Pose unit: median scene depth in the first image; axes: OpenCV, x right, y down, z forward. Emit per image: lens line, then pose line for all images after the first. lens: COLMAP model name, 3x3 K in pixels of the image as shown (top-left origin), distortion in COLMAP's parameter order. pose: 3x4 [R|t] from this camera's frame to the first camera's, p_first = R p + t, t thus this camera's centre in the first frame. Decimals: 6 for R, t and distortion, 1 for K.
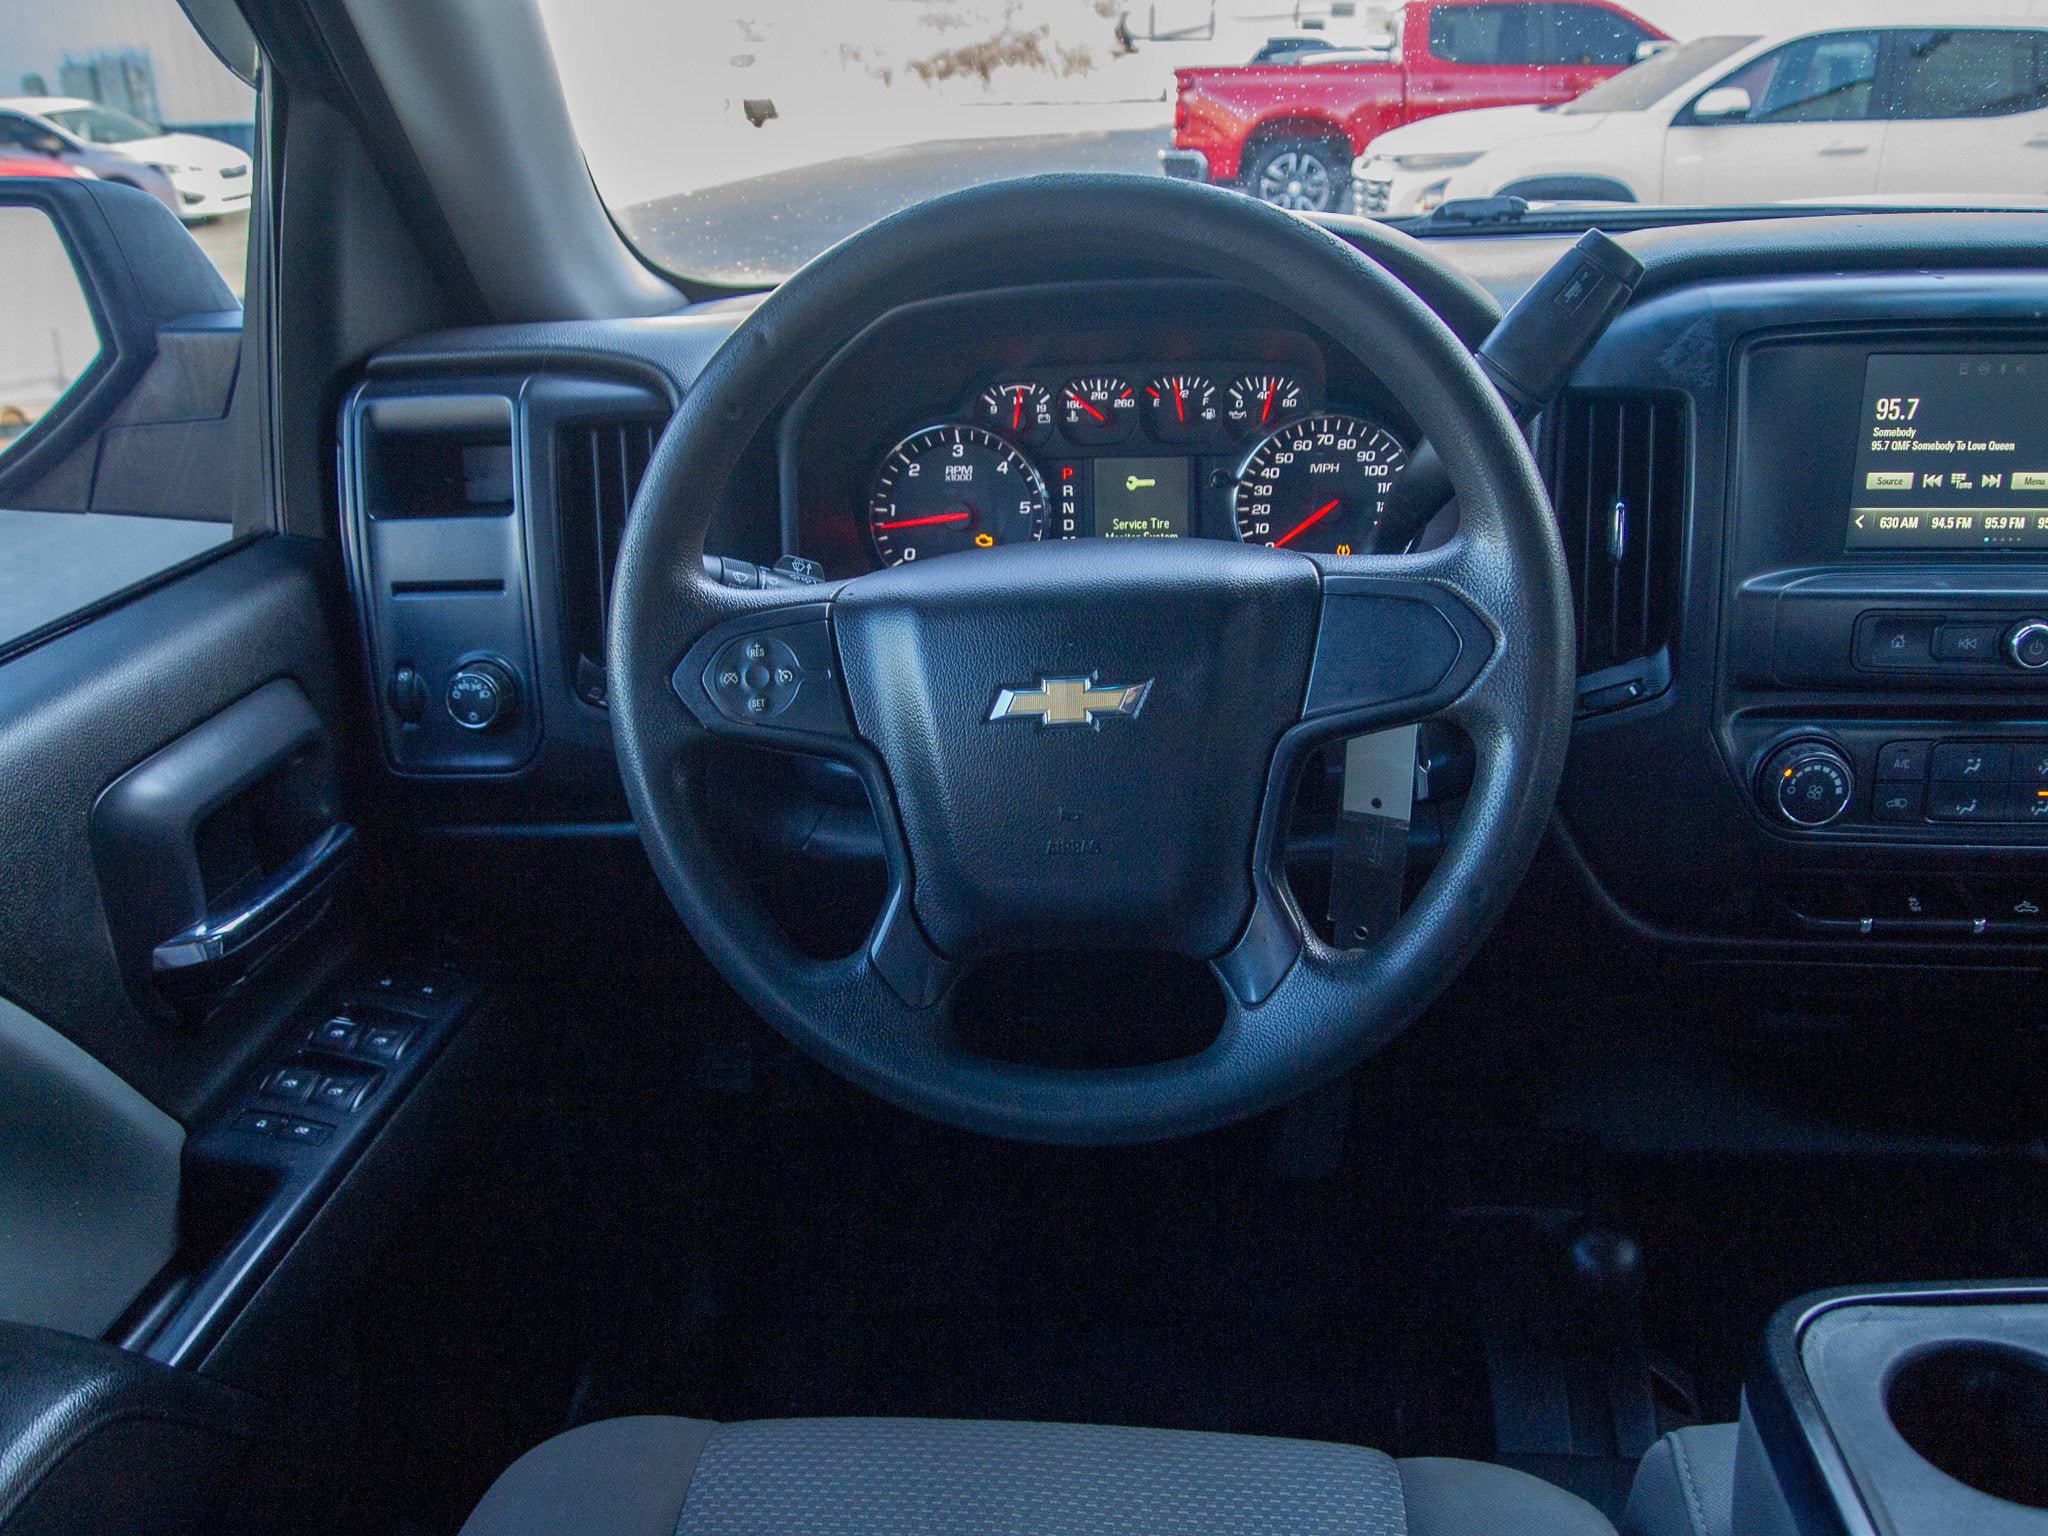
lens RADIAL K [[1630.3, 0, 1025.8], [0, 1630.3, 768.2], [0, 0, 1]] dist [-0.041049, -0.008648]
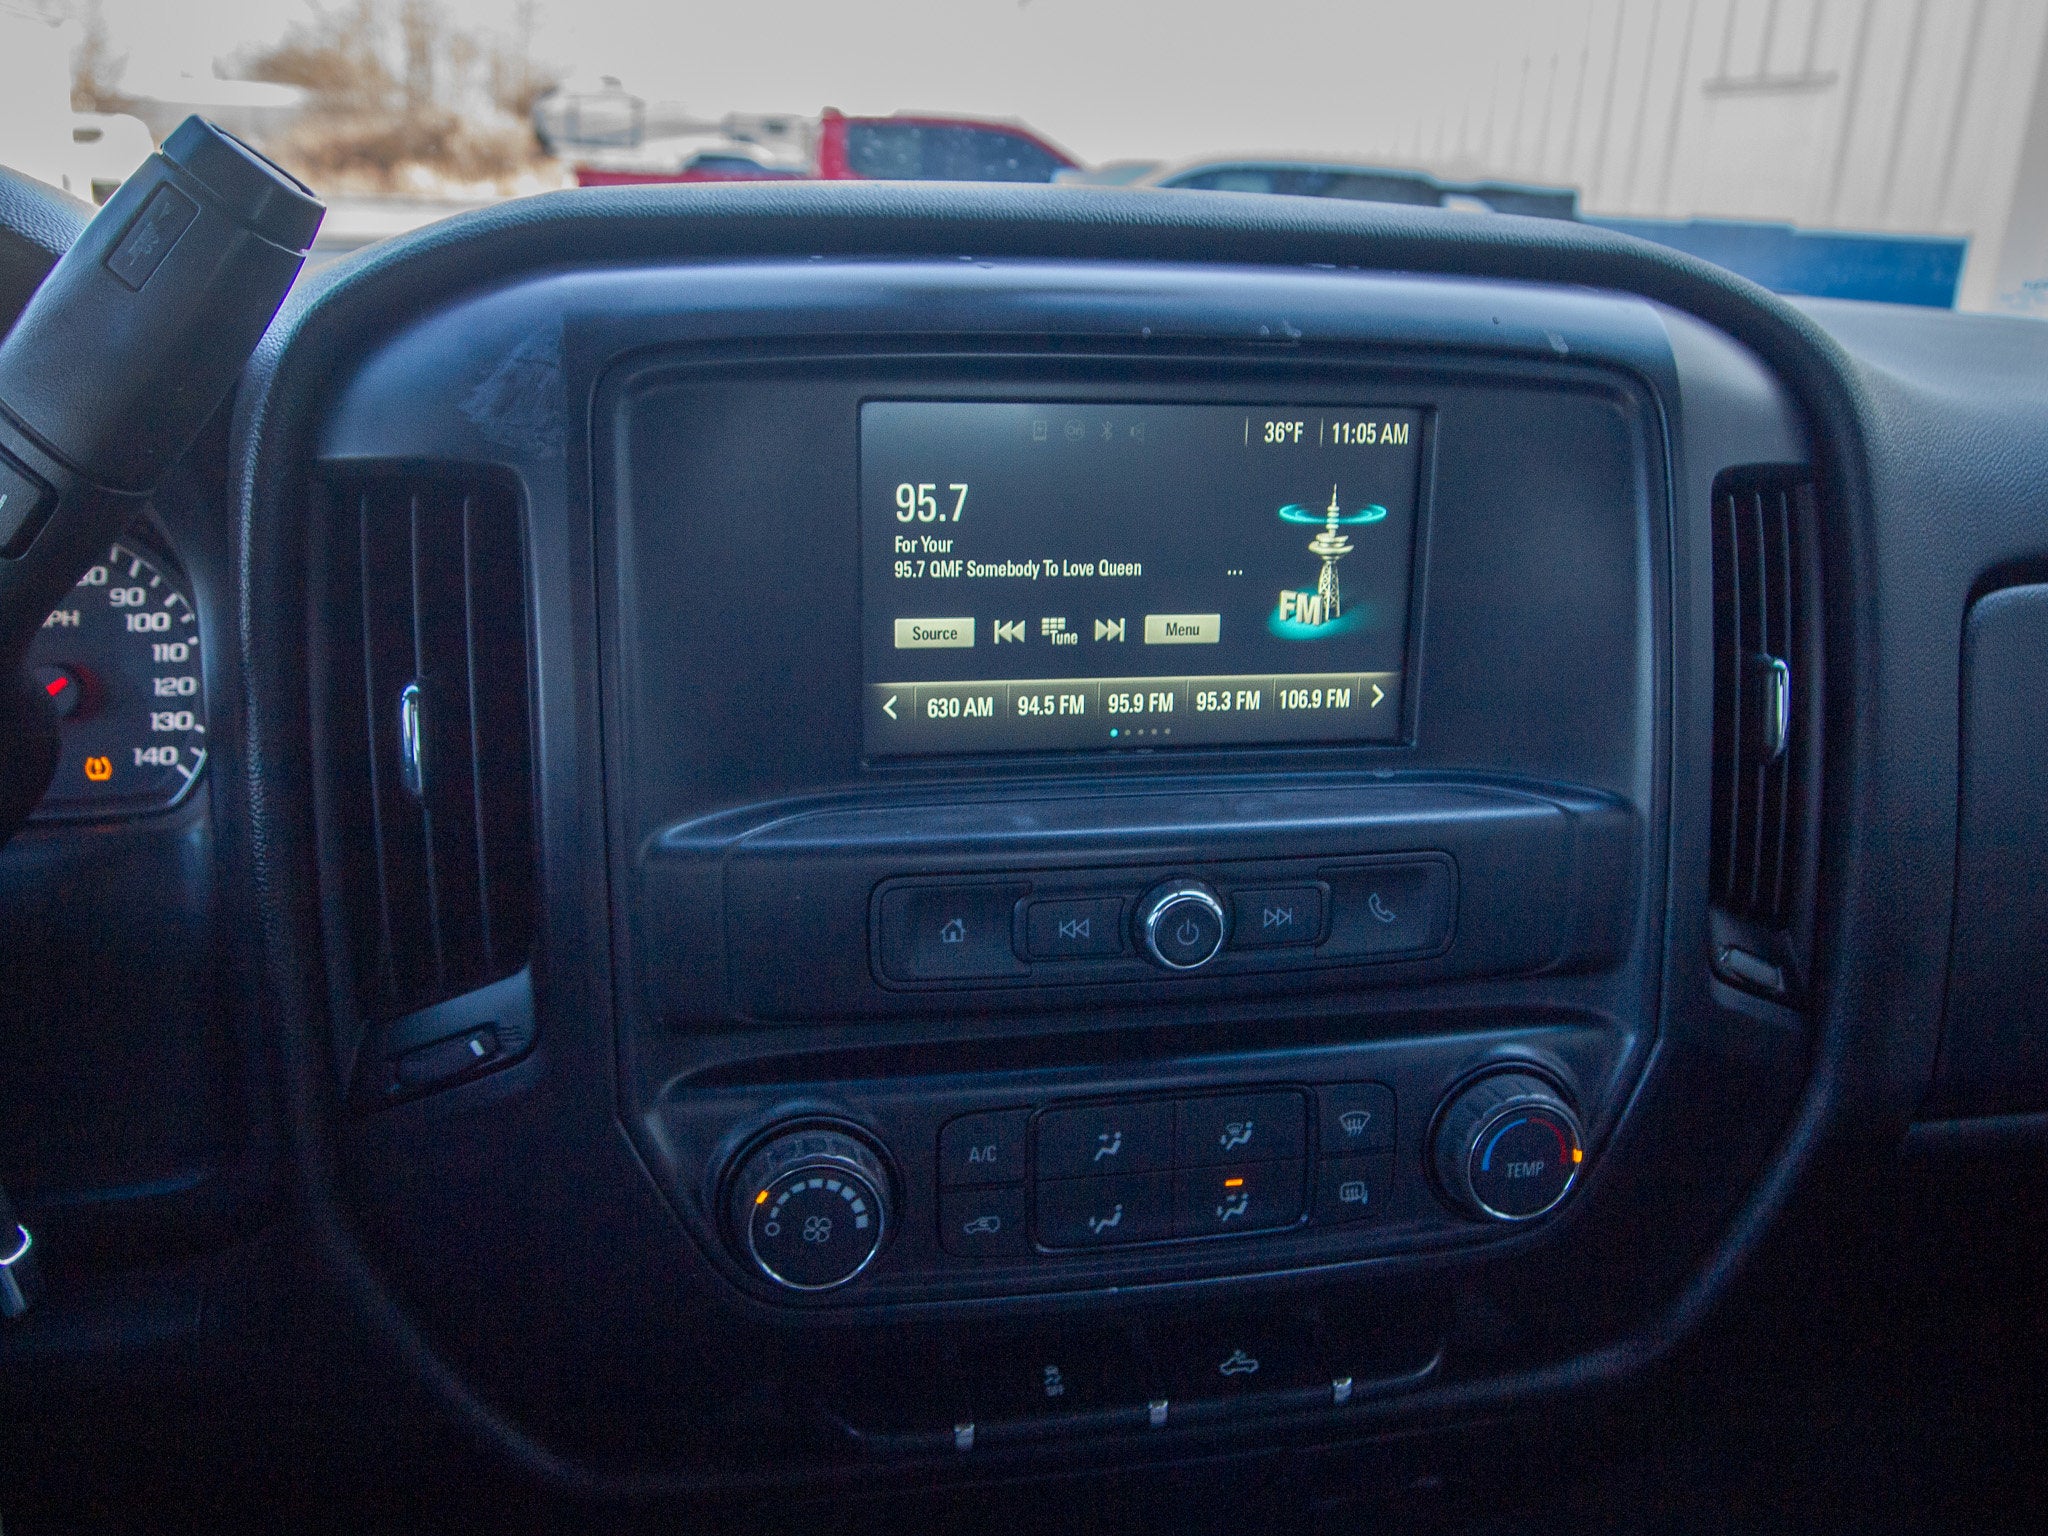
lens RADIAL K [[1763.4, 0, 1038.8], [0, 1763.4, 774.9], [0, 0, 1]] dist [-0.039672, -0.024019]
pose [[0.948690, -0.032917, 0.314490, 0.381213], [0.059669, 0.995335, -0.075820, -0.083082], [-0.310527, 0.090695, 0.946228, 0.425688]]
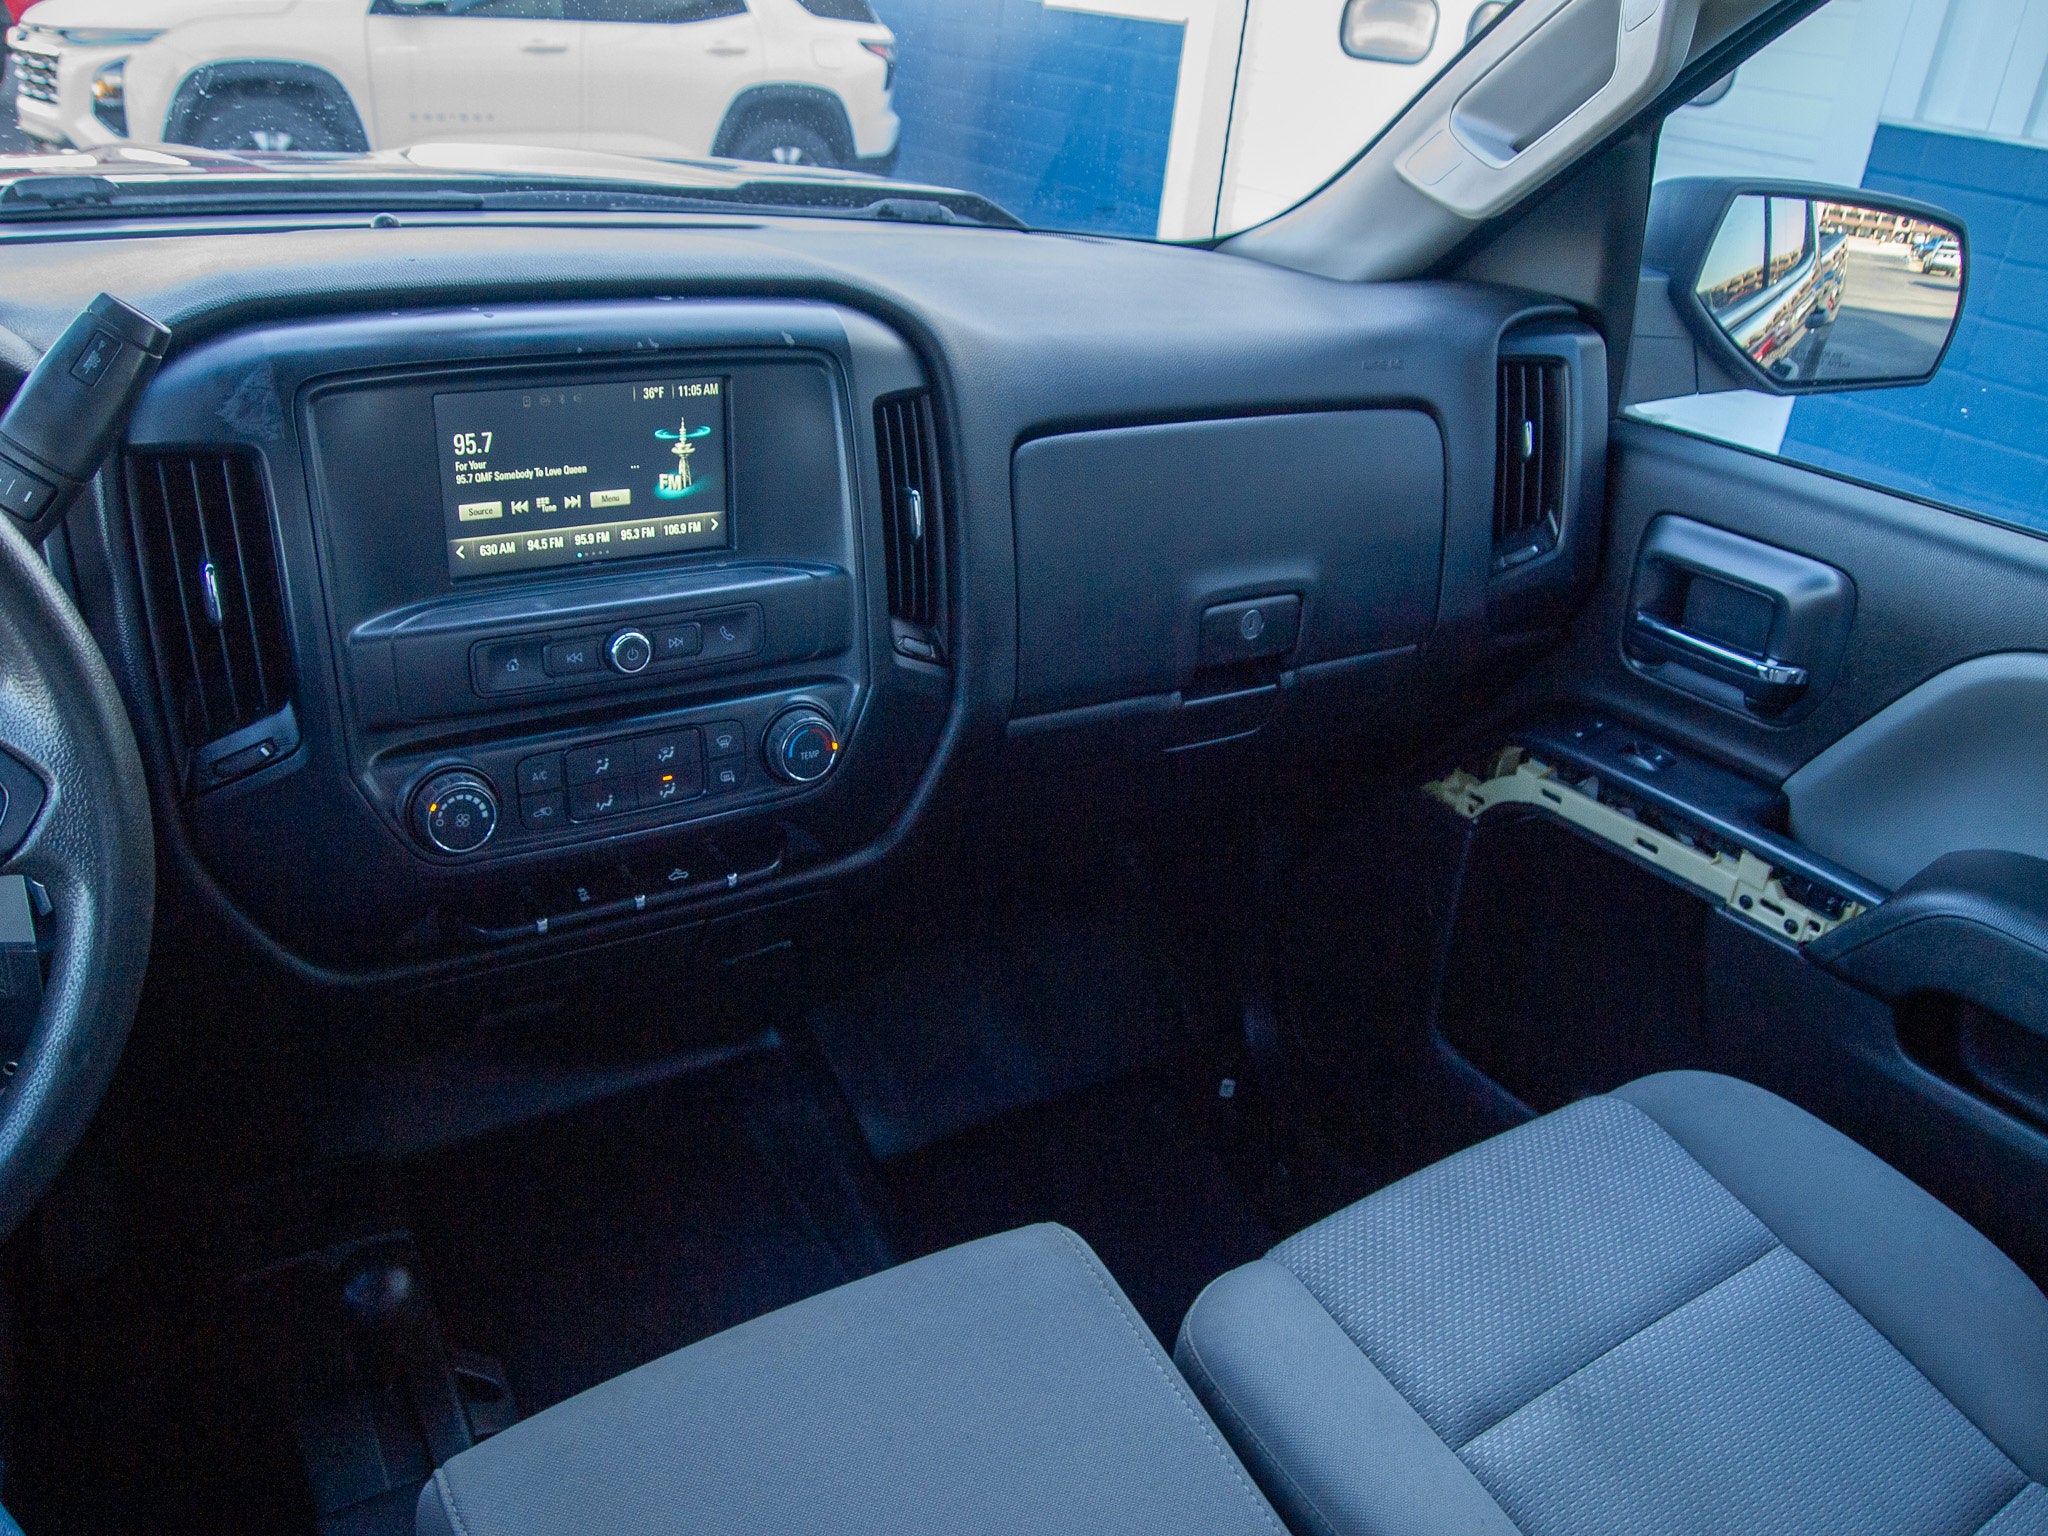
lens RADIAL K [[1675.1, 0, 1043.2], [0, 1675.1, 775.8], [0, 0, 1]] dist [-0.043587, -0.009860]
pose [[0.758866, -0.189754, 0.622990, 0.109940], [0.150330, 0.981815, 0.115929, -0.080728], [-0.633659, 0.005679, 0.773592, -0.064285]]
